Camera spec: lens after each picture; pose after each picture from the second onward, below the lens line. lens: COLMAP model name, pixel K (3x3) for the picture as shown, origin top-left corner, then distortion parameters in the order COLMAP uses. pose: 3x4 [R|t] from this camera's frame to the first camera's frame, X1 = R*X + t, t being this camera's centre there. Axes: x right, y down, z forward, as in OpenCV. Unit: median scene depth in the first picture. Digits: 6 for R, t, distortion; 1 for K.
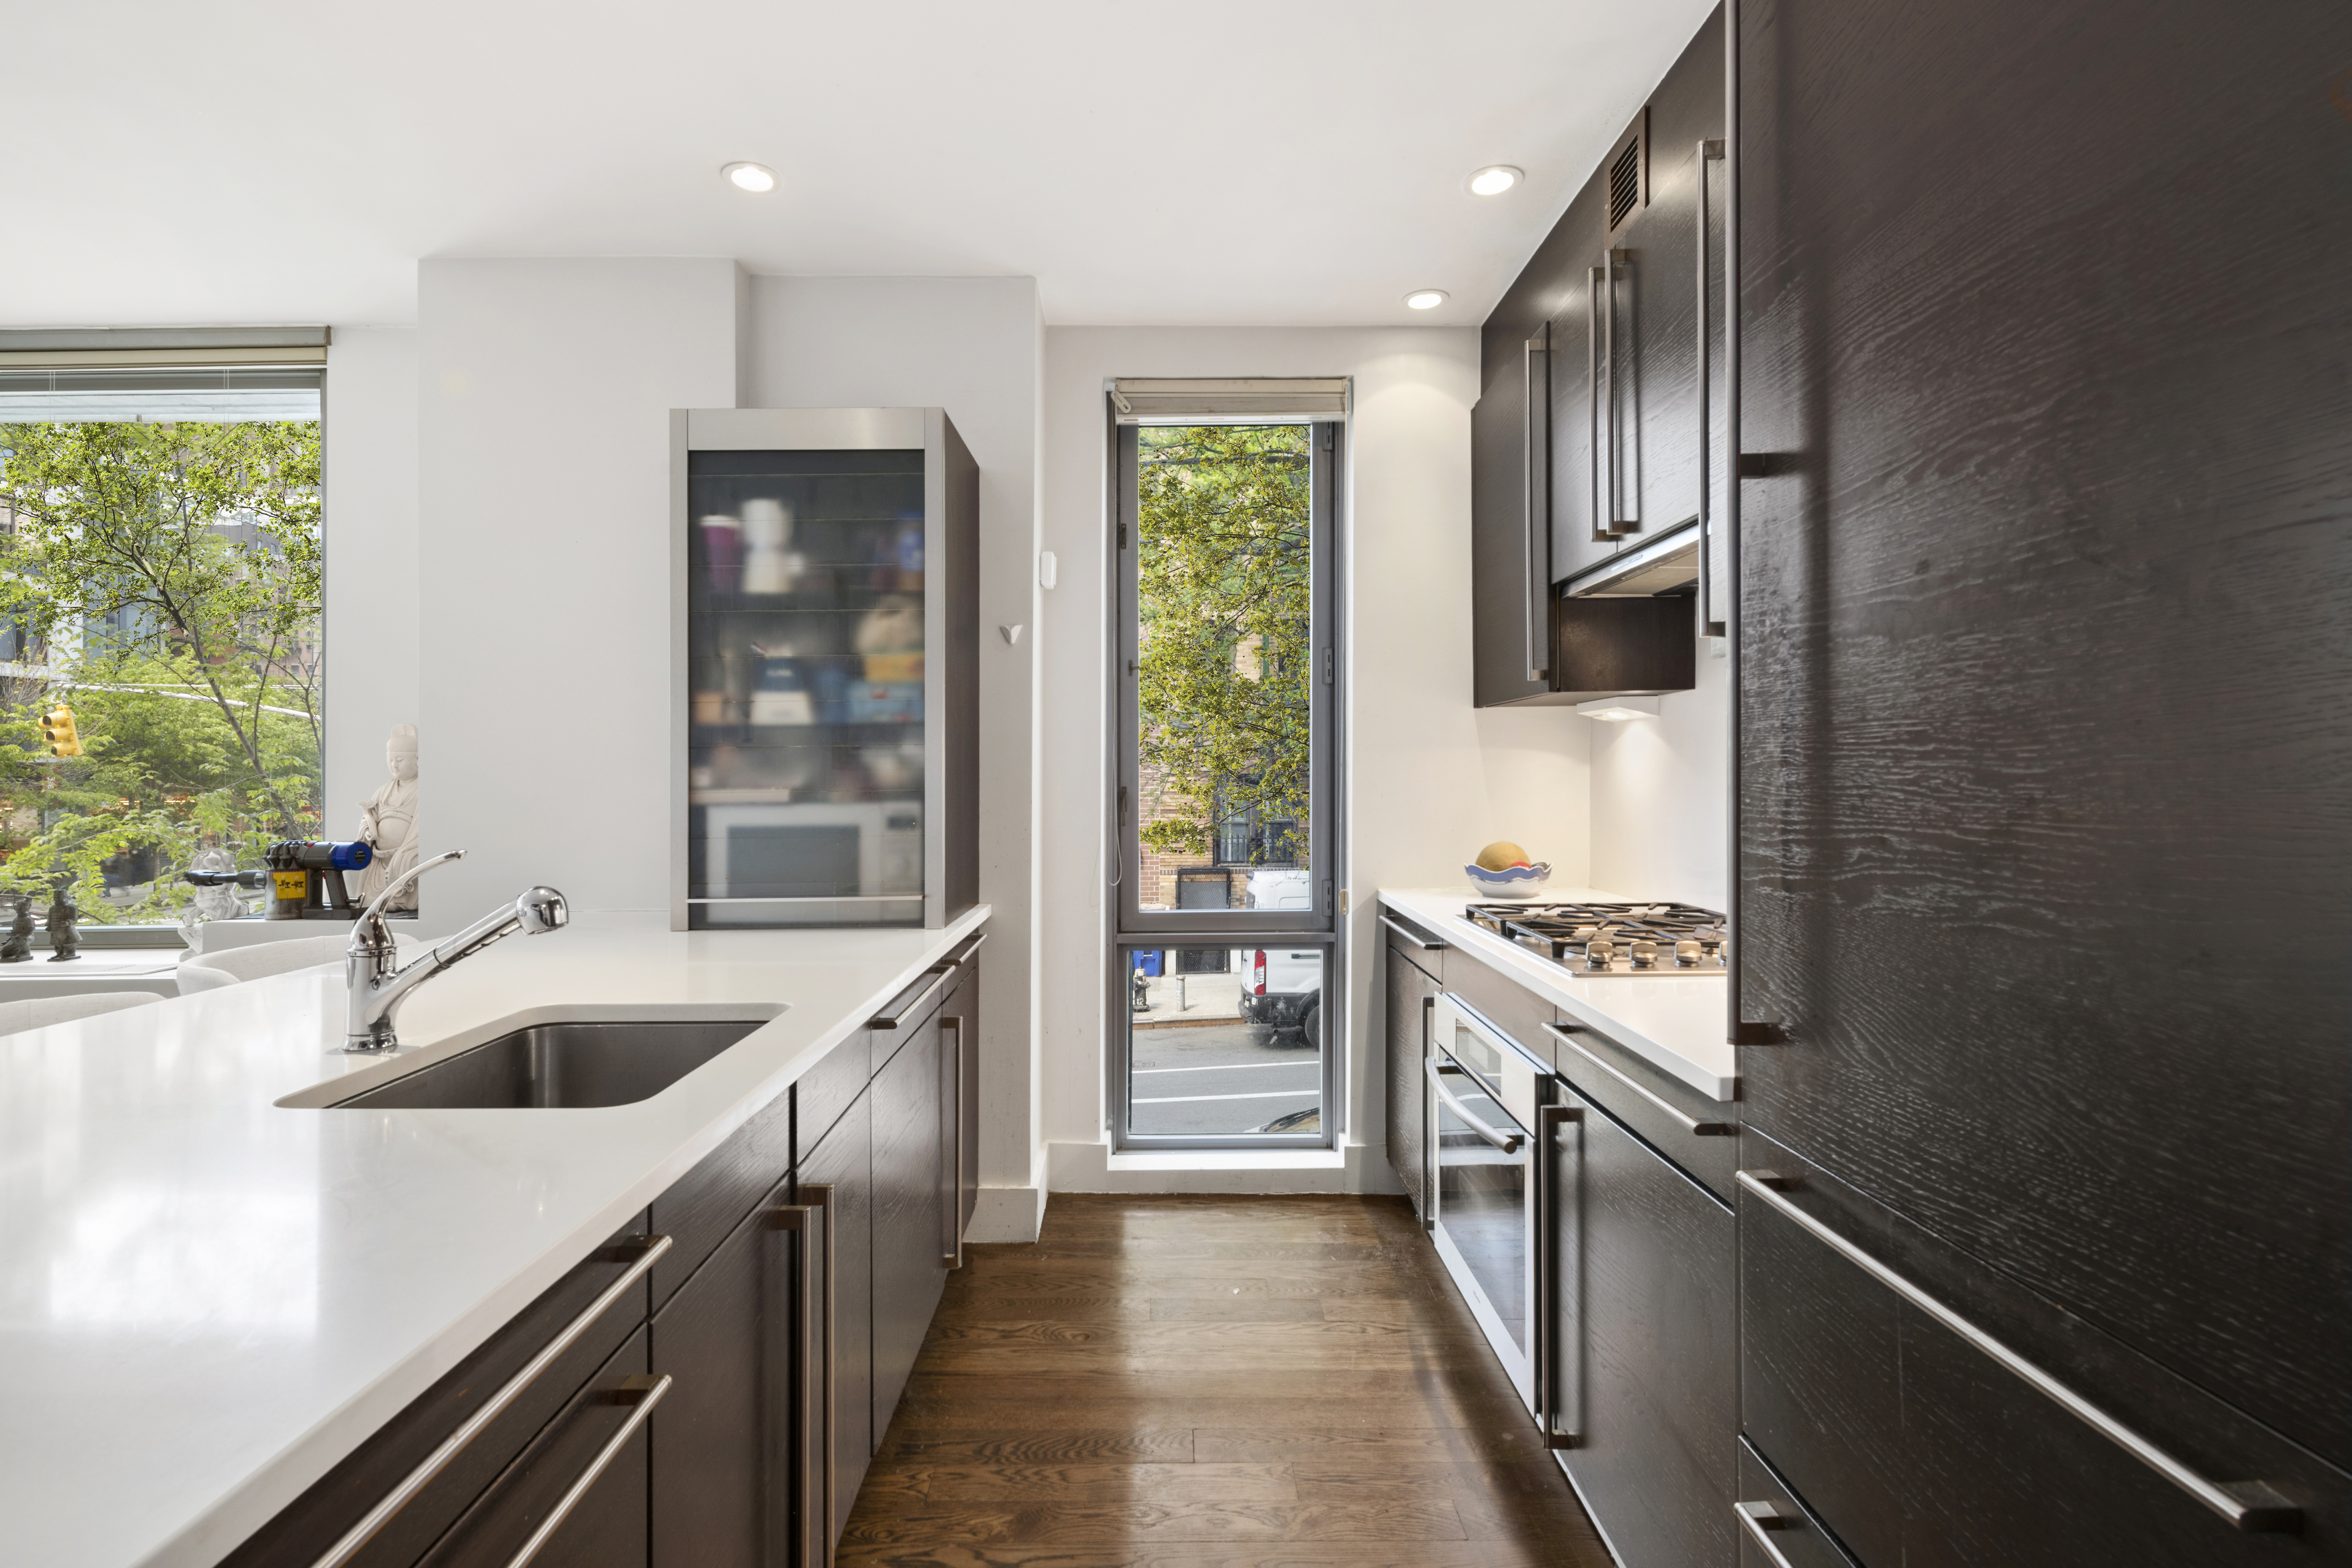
lens RADIAL K [[1103.0, 0, 1183.2], [0, 1103.0, 785.8], [0, 0, 1]] dist [-0.002397, -0.000530]
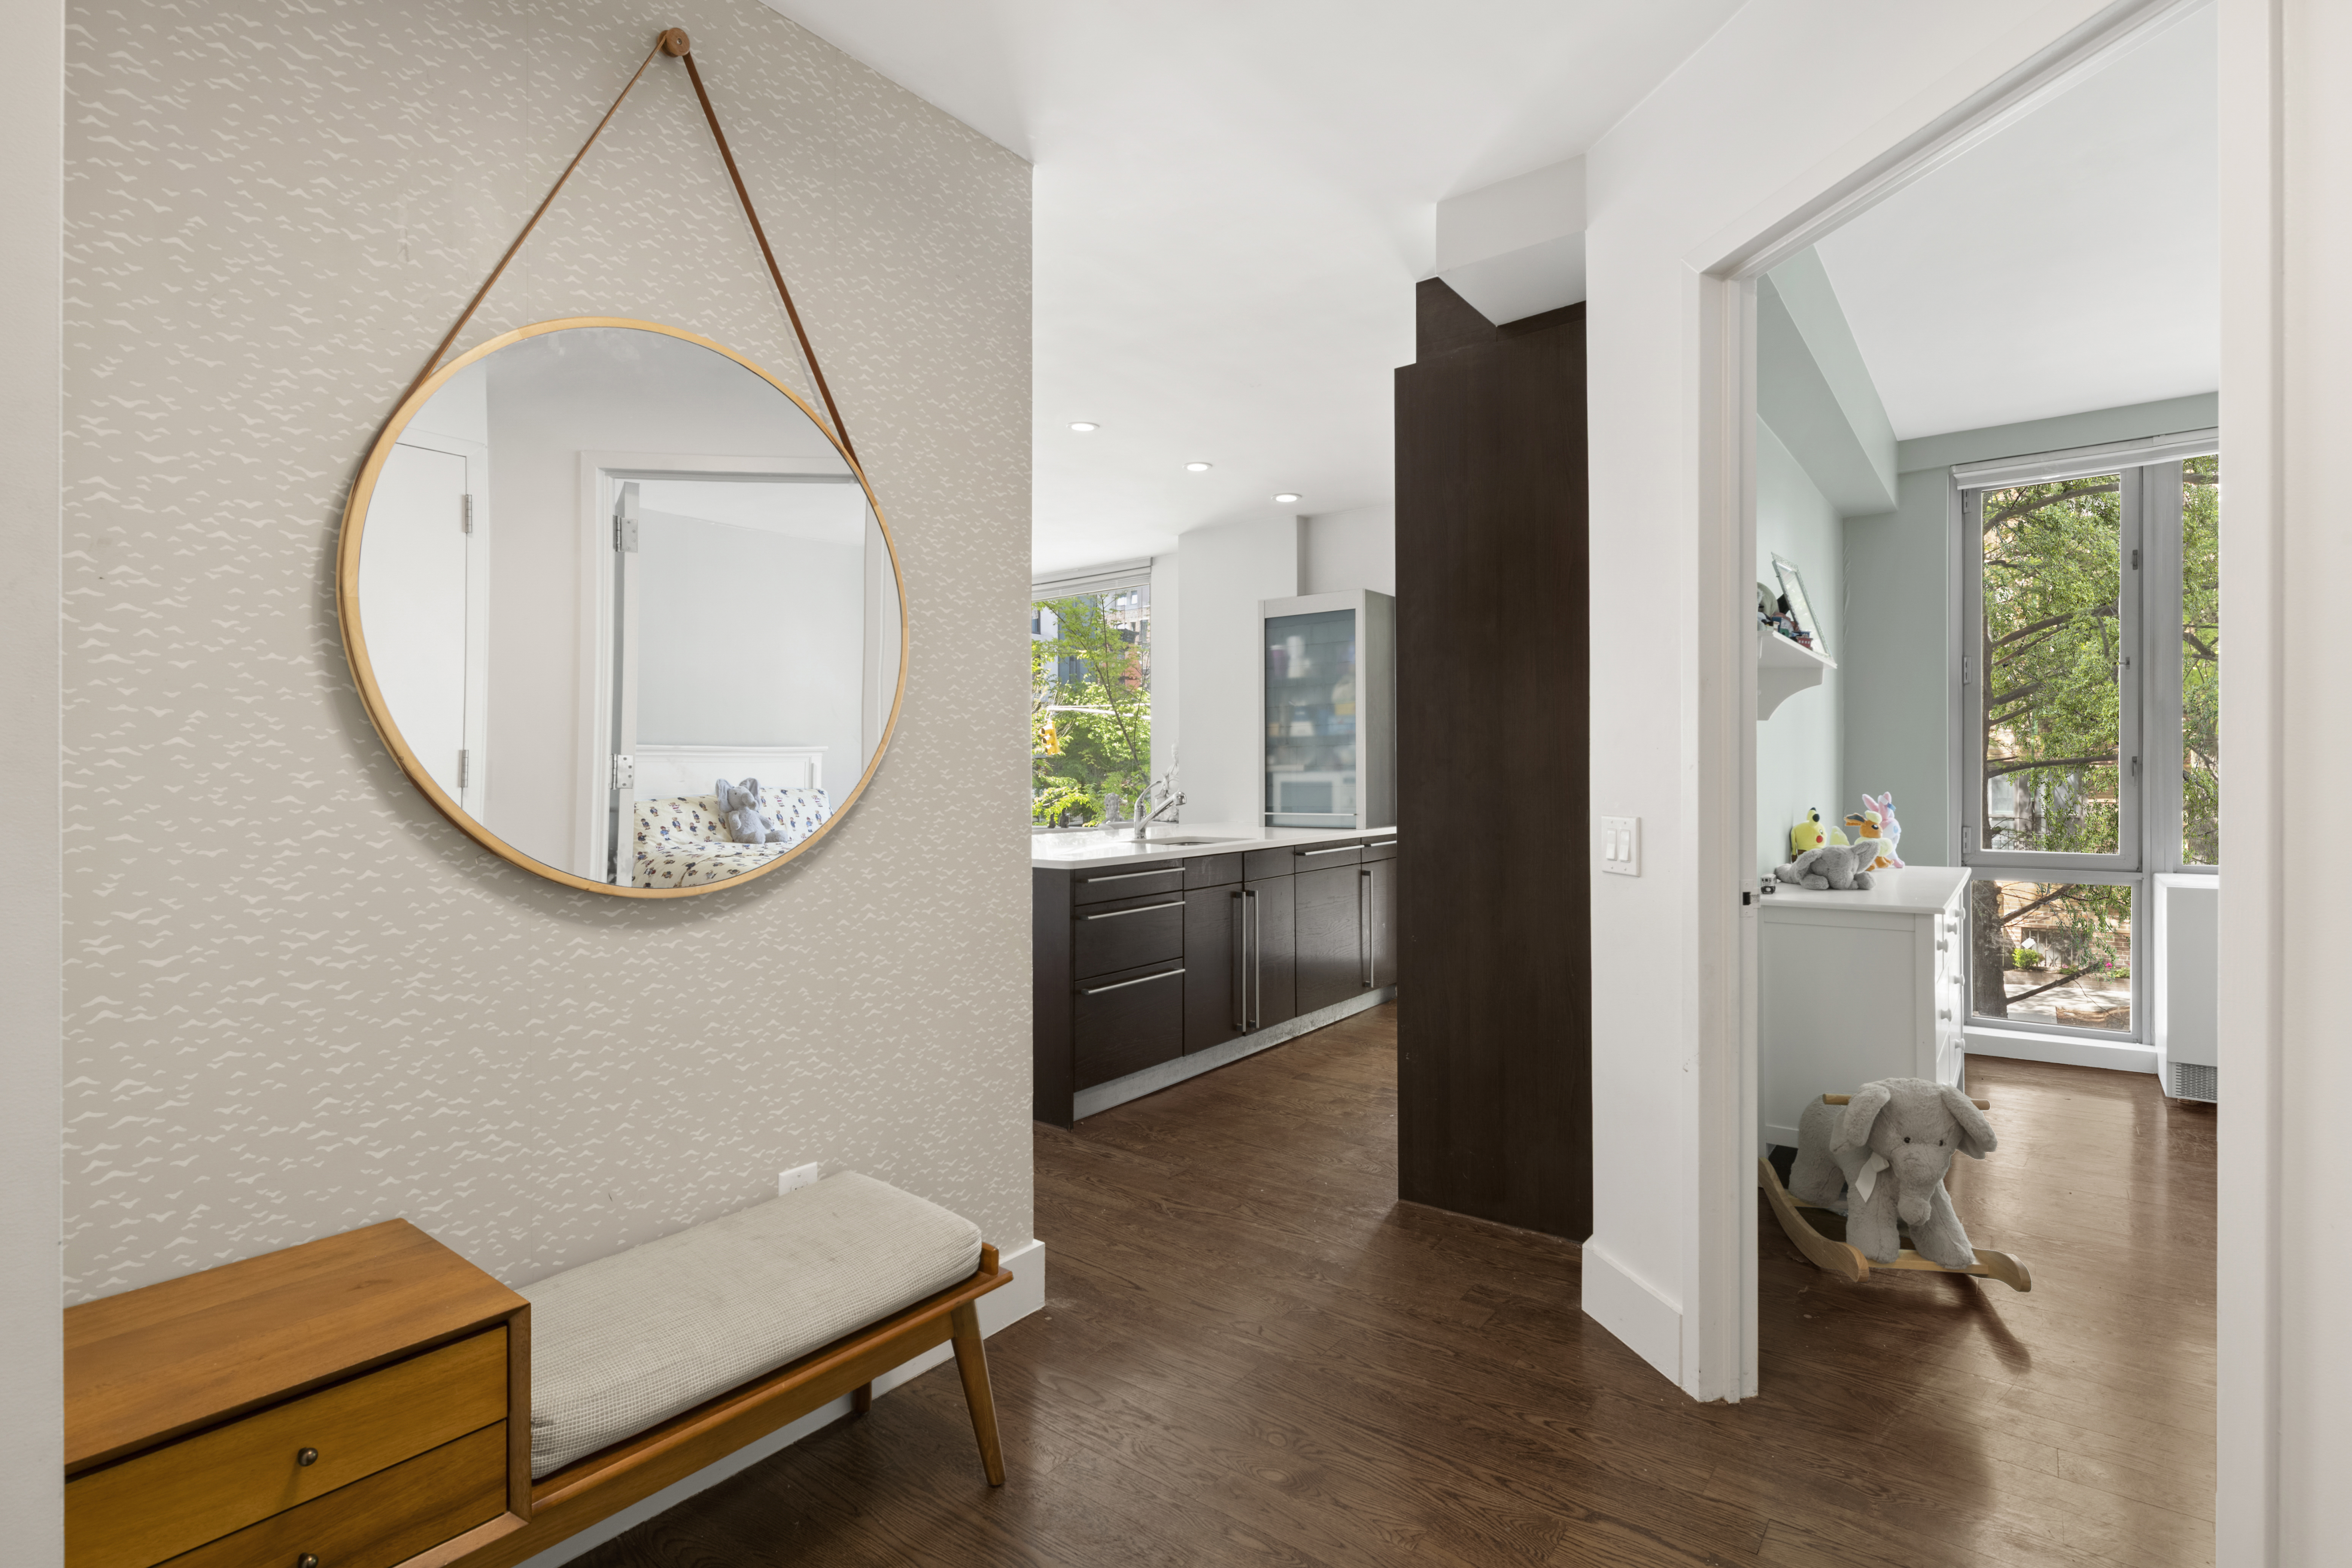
lens RADIAL K [[1103.0, 0, 1178.0], [0, 1103.0, 779.3], [0, 0, 1]] dist [-0.002397, -0.000530]
pose [[0.785480, 0.006924, -0.618849, 0.820264], [-0.004270, 0.999974, 0.005768, 0.019855], [0.618873, -0.001888, 0.785489, -0.905581]]
